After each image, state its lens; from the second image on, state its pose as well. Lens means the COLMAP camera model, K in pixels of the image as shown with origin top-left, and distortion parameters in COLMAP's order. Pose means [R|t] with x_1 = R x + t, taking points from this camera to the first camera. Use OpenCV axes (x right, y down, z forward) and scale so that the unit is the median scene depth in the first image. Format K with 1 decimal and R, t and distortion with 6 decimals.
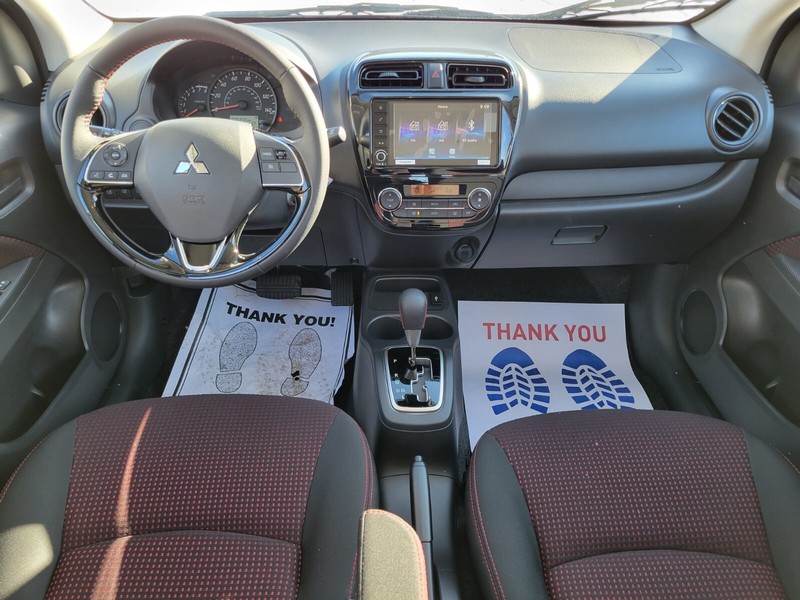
lens RADIAL K [[595.6, 0, 395.2], [0, 595.6, 295.0], [0, 0, 1]] dist [0.049426, -0.032082]
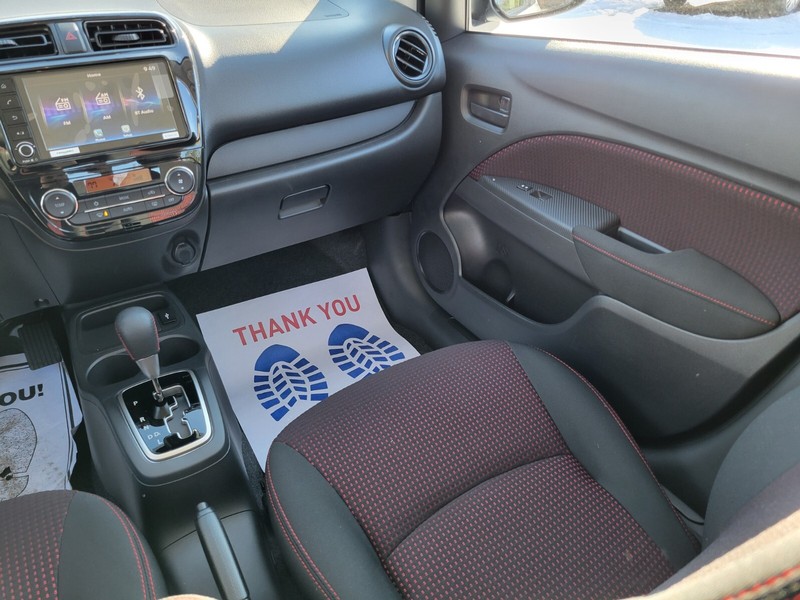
lens RADIAL K [[595.6, 0, 401.2], [0, 595.6, 294.9], [0, 0, 1]] dist [0.049426, -0.032082]
pose [[0.863180, -0.286723, 0.415584, 0.013330], [0.292751, 0.954843, 0.050720, 0.035500], [-0.411360, 0.077882, 0.908140, 0.119304]]
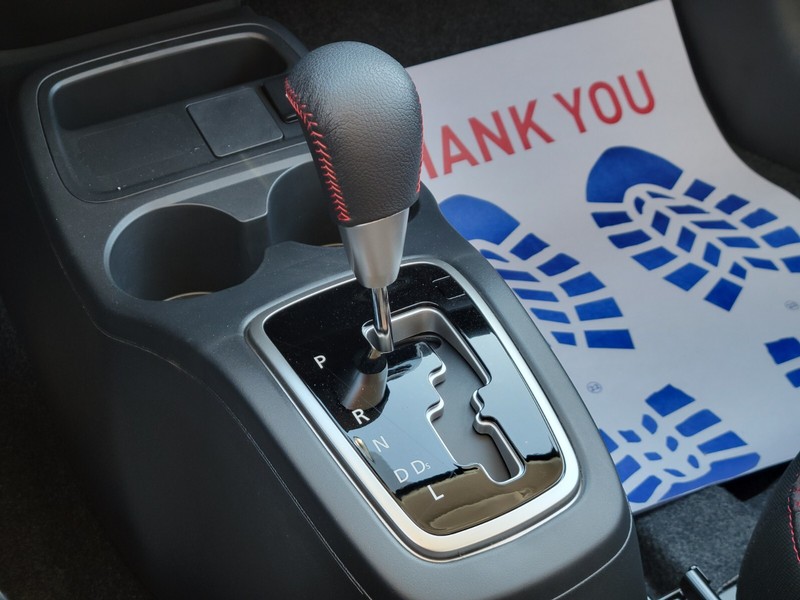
lens RADIAL K [[1221.9, 0, 383.3], [0, 1221.9, 277.5], [0, 0, 1]] dist [0.048187, 0.000000]
pose [[0.880796, -0.312355, 0.355855, -0.142039], [0.265106, 0.948027, 0.175963, -0.002993], [-0.392324, -0.060648, 0.917826, 0.512926]]
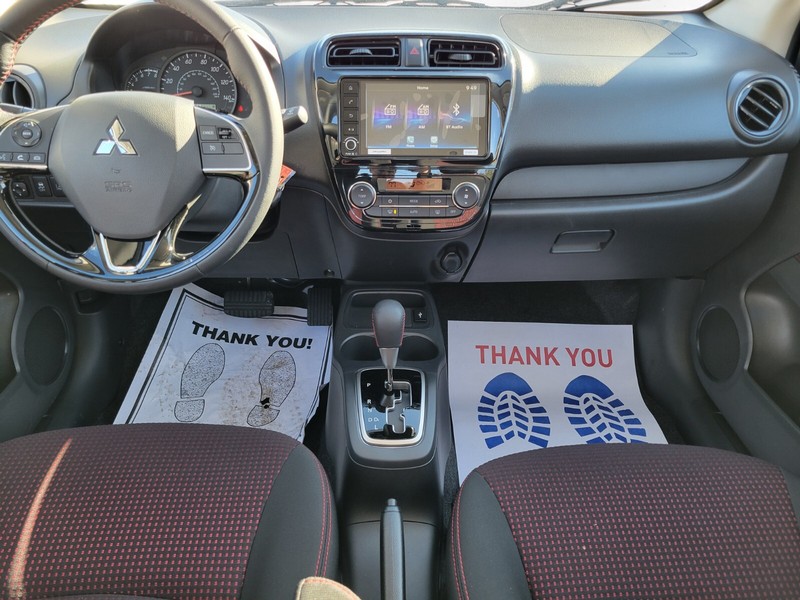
lens RADIAL K [[595.6, 0, 393.2], [0, 595.6, 298.9], [0, 0, 1]] dist [0.049426, -0.032082]
pose [[0.999979, 0.004324, -0.004775, 0.037571], [-0.004533, 0.998993, -0.044628, 0.024722], [0.004577, 0.044649, 0.998992, 0.135138]]
